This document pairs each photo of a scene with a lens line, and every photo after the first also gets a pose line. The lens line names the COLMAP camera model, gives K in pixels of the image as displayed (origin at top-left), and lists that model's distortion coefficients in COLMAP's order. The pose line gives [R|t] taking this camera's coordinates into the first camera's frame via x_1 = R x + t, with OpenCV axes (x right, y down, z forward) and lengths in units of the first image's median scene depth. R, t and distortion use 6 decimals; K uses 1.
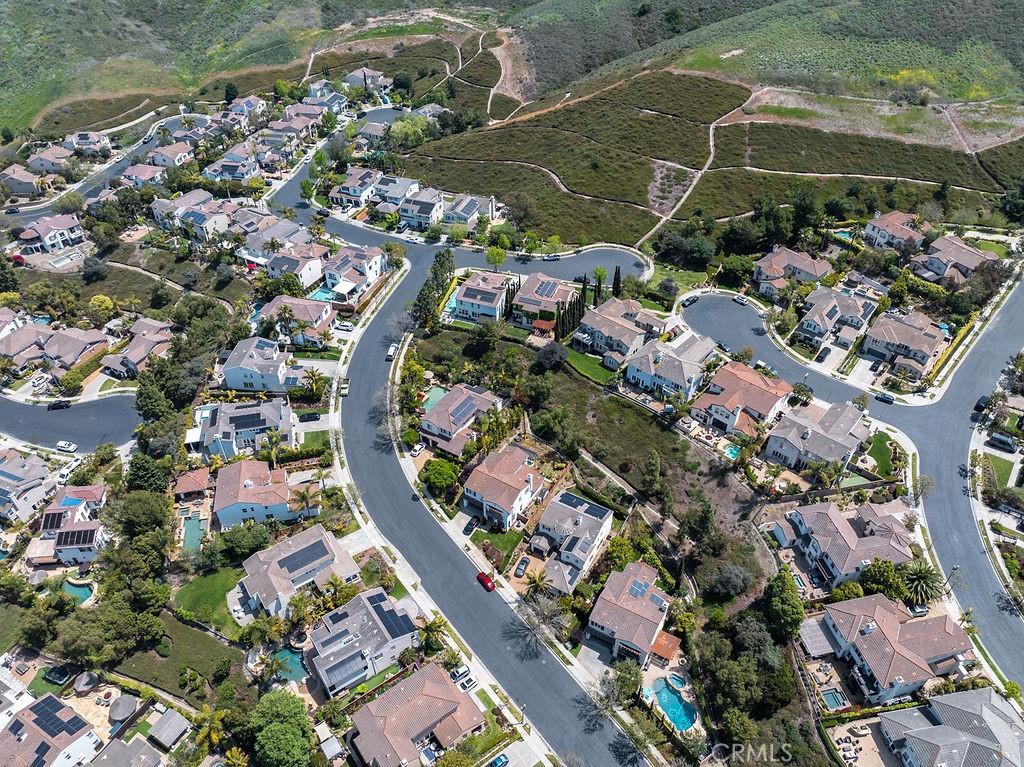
lens RADIAL K [[734.4, 0, 512.0], [0, 734.4, 383.5], [0, 0, 1]] dist [-0.008431, -0.003300]
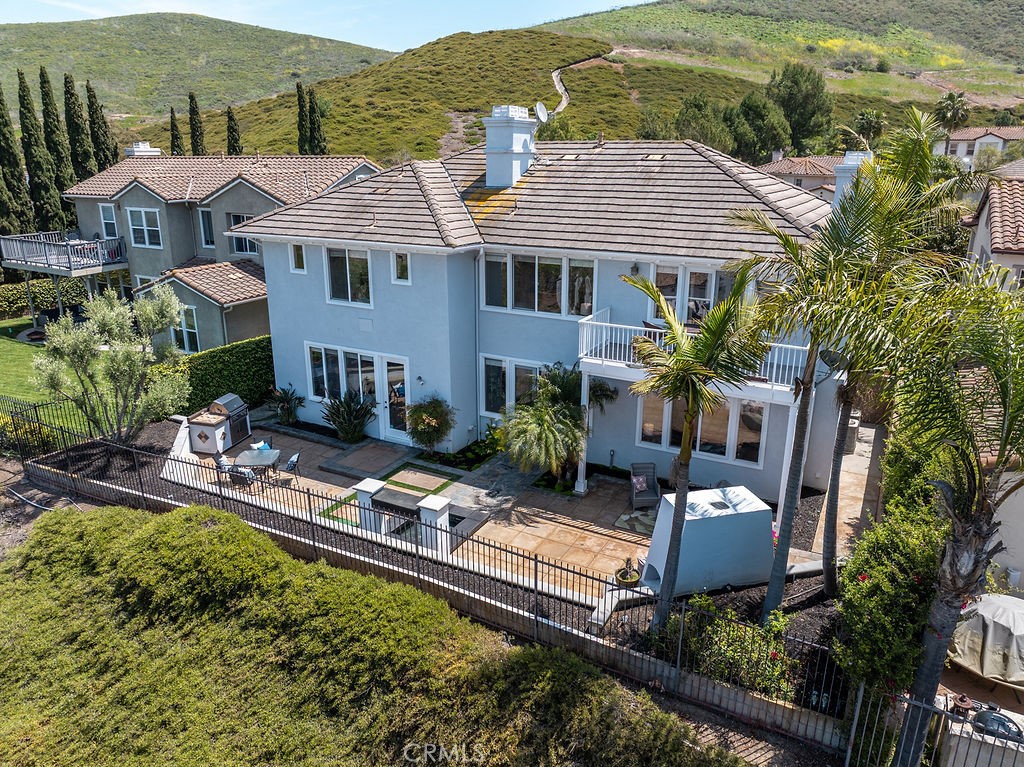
lens RADIAL K [[705.6, 0, 512.0], [0, 705.6, 383.5], [0, 0, 1]] dist [-0.001699, -0.000041]
pose [[0.974012, -0.052199, 0.220398, 0.170806], [0.130845, 0.923958, -0.359419, 0.040708], [-0.184877, 0.378917, 0.906776, 0.889266]]
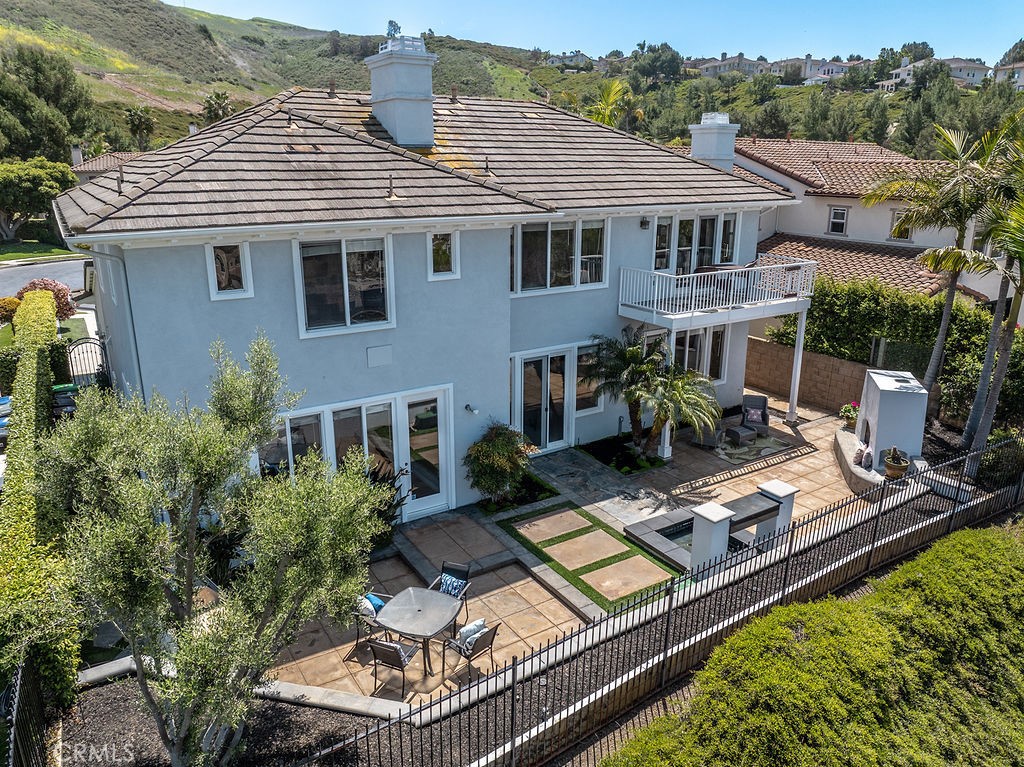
lens RADIAL K [[734.4, 0, 512.0], [0, 734.4, 383.5], [0, 0, 1]] dist [-0.008431, -0.003300]
pose [[0.271579, -0.258541, 0.927039, 0.107884], [0.613032, 0.789021, 0.040460, -0.003454], [-0.741914, 0.557317, 0.372776, 0.955168]]
